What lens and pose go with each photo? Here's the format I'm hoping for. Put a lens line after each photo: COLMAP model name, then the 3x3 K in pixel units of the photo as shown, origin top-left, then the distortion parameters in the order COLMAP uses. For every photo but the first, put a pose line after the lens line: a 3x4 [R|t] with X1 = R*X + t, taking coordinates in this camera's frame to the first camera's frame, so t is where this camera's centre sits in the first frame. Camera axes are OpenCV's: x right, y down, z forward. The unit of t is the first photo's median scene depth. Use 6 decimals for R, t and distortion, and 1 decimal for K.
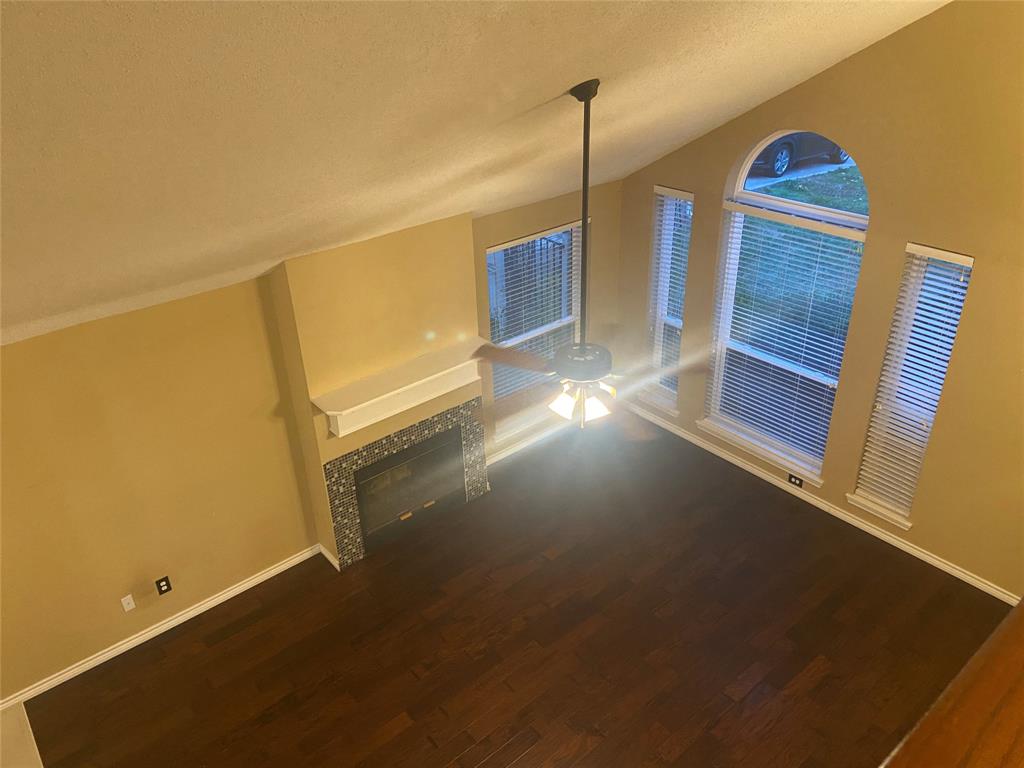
lens RADIAL K [[775.3, 0, 512.1], [0, 775.3, 378.0], [0, 0, 1]] dist [0.073450, -0.034987]
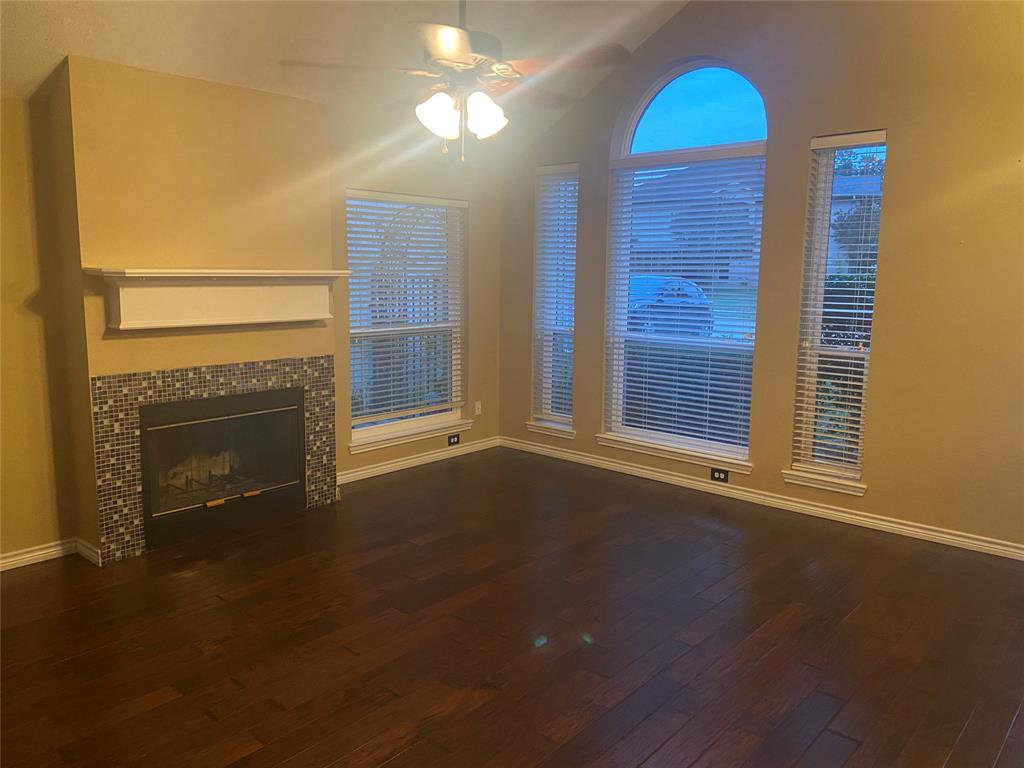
lens RADIAL K [[775.3, 0, 516.9], [0, 775.3, 385.5], [0, 0, 1]] dist [0.073450, -0.034987]
pose [[0.986635, 0.021549, 0.161517, 0.018594], [0.036051, 0.937787, -0.345335, 0.350664], [-0.158910, 0.346542, 0.924476, 0.267078]]
